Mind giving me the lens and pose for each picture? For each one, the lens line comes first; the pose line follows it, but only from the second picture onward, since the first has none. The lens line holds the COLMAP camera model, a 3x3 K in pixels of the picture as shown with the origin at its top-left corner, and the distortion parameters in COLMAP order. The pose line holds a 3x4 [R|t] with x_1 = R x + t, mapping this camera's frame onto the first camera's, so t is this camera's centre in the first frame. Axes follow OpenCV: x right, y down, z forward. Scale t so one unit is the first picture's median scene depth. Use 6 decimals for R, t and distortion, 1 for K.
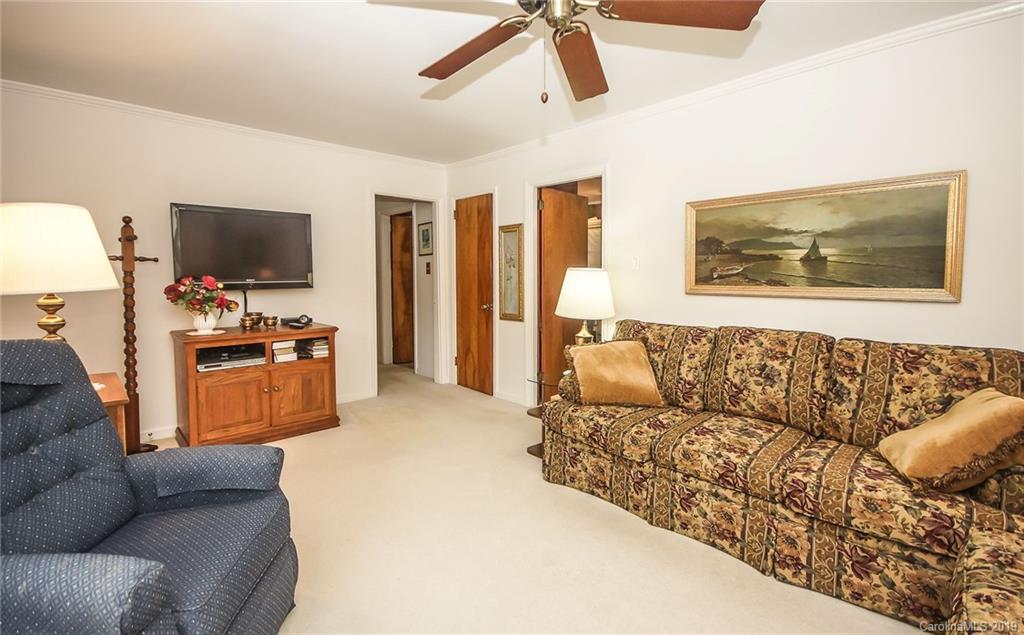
lens RADIAL K [[467.3, 0, 510.3], [0, 467.3, 303.4], [0, 0, 1]] dist [0.000821, -0.000044]
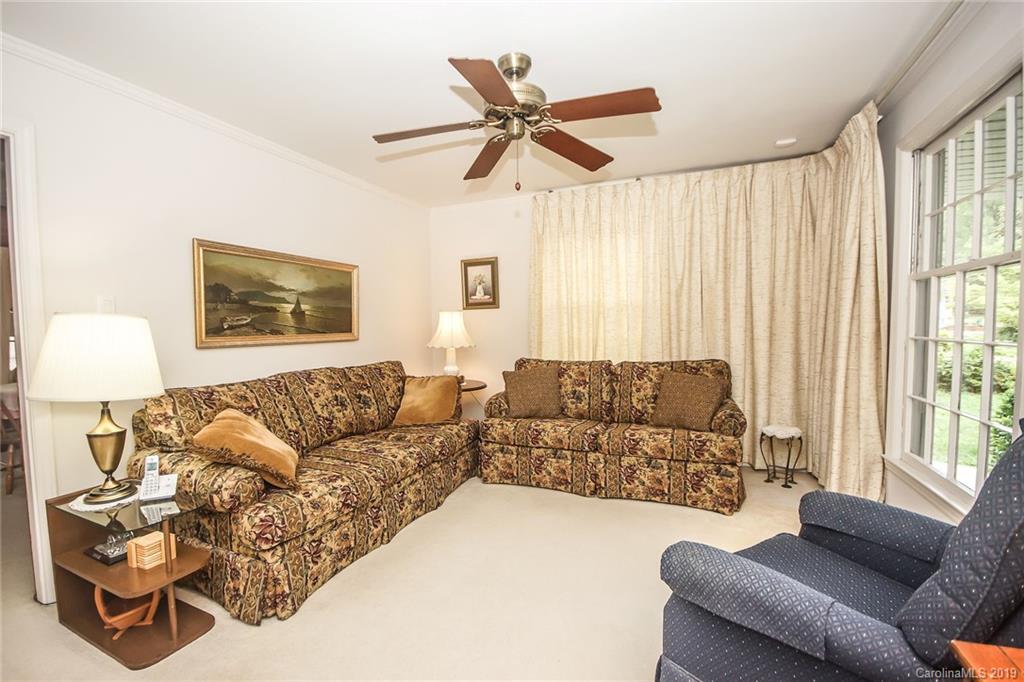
lens RADIAL K [[446.9, 0, 499.4], [0, 446.9, 348.4], [0, 0, 1]] dist [0.013401, -0.015172]
pose [[-0.395133, -0.038381, 0.917822, -0.667160], [0.072568, 0.994700, 0.072838, -0.046544], [-0.915753, 0.095386, -0.390254, 0.967400]]
